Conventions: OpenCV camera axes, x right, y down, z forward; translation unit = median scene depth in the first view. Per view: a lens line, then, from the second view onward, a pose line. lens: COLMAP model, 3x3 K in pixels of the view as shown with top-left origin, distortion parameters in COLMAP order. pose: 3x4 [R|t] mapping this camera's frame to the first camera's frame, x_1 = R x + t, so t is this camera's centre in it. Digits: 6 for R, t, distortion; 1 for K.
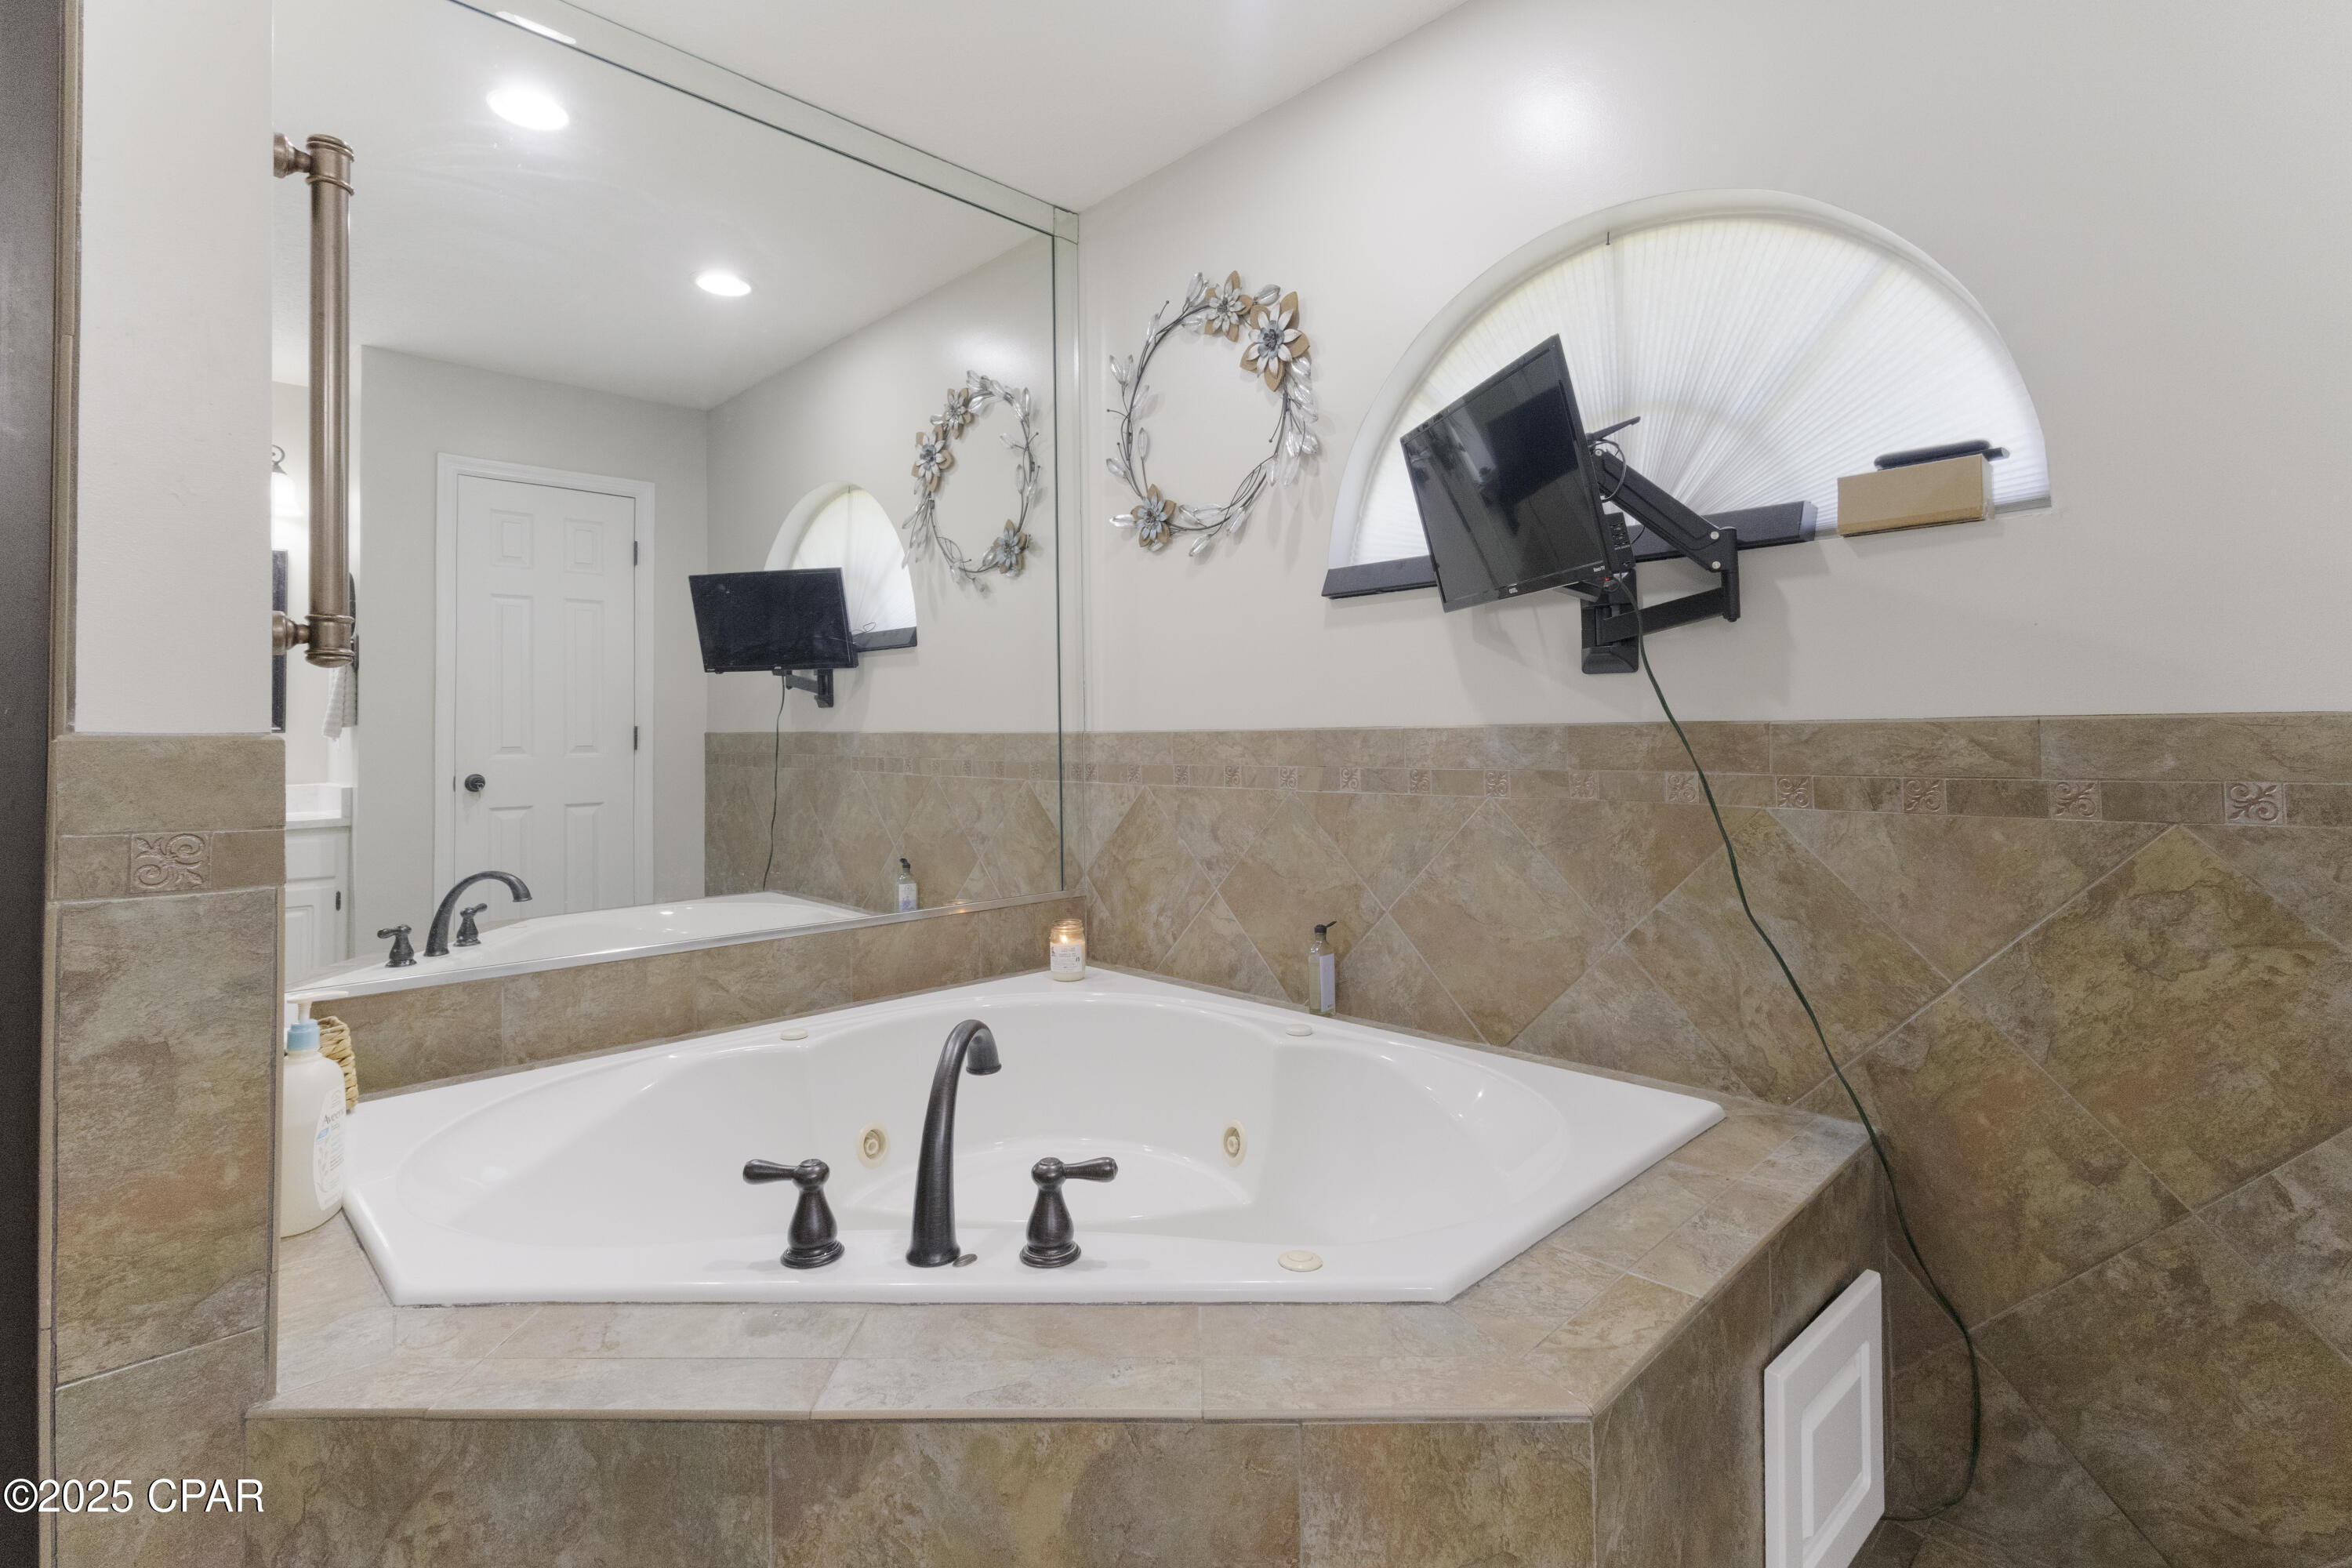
lens RADIAL K [[1092.8, 0, 1195.4], [0, 1092.8, 651.8], [0, 0, 1]] dist [-0.001438, 0.001790]
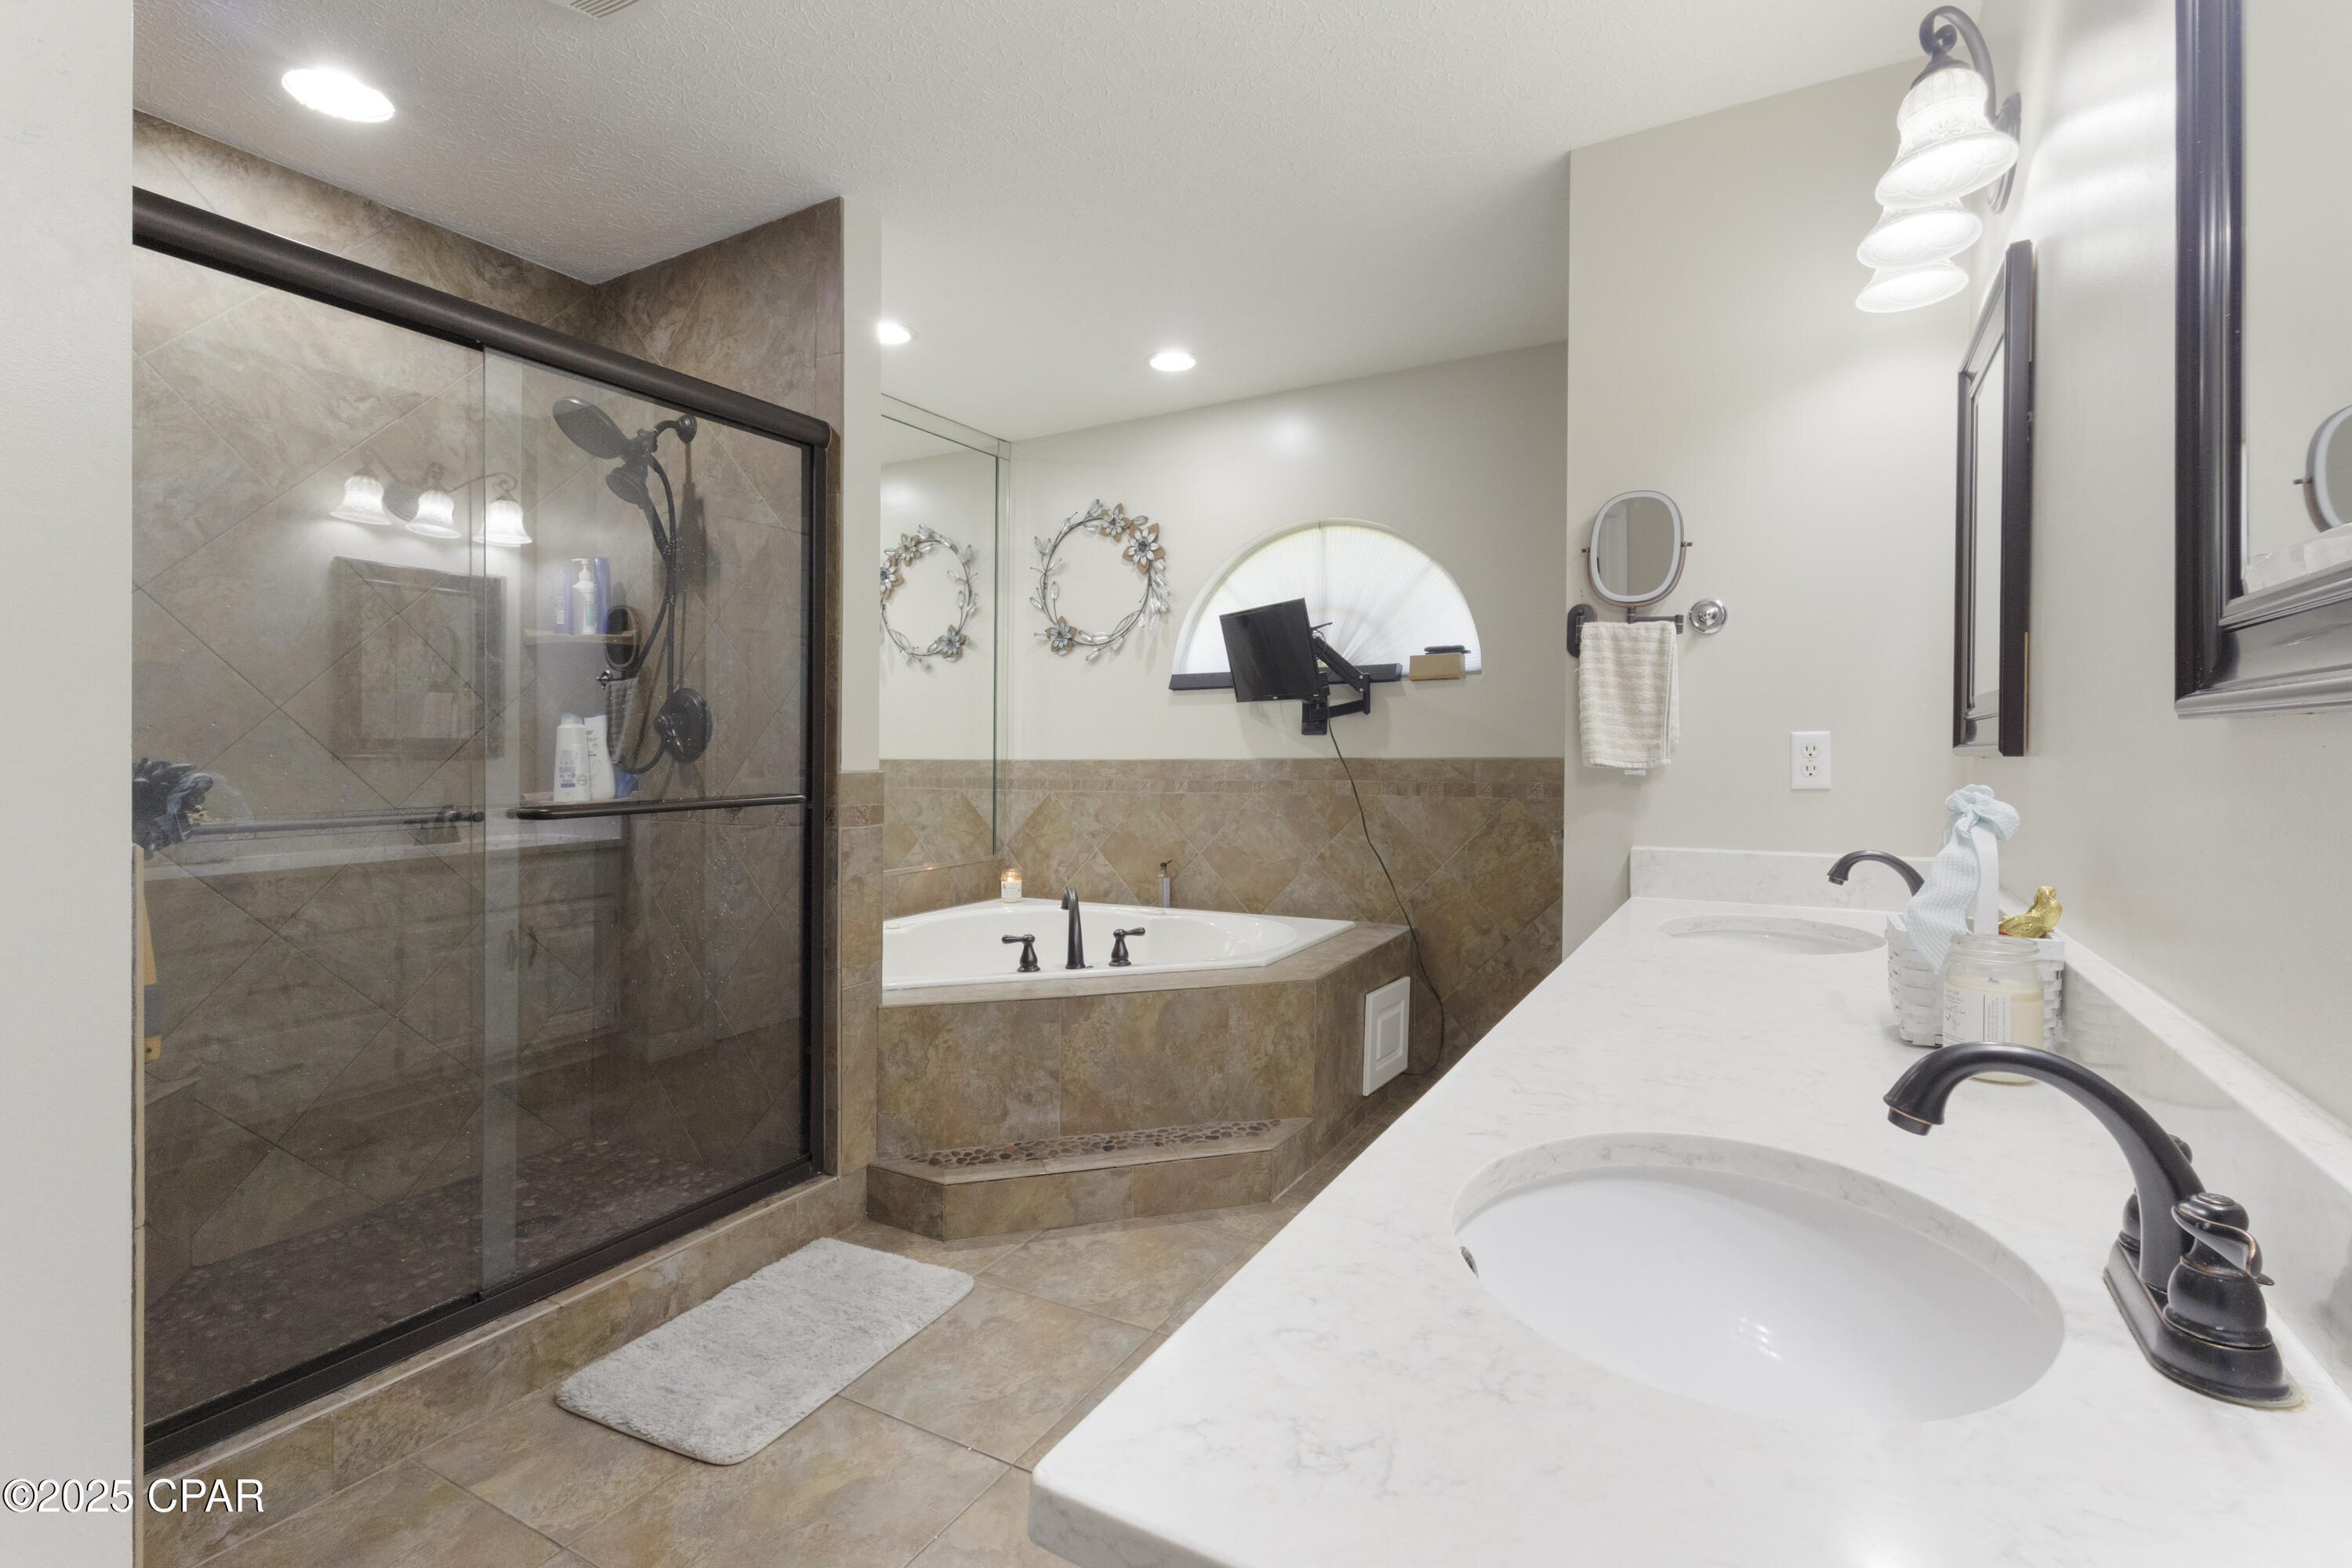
lens RADIAL K [[1092.8, 0, 1173.2], [0, 1092.8, 774.6], [0, 0, 1]] dist [-0.001438, 0.001790]
pose [[0.961517, -0.005493, 0.274689, -0.484381], [-0.021670, 0.995169, 0.095756, -0.104682], [-0.273888, -0.098024, 0.956753, -1.001132]]
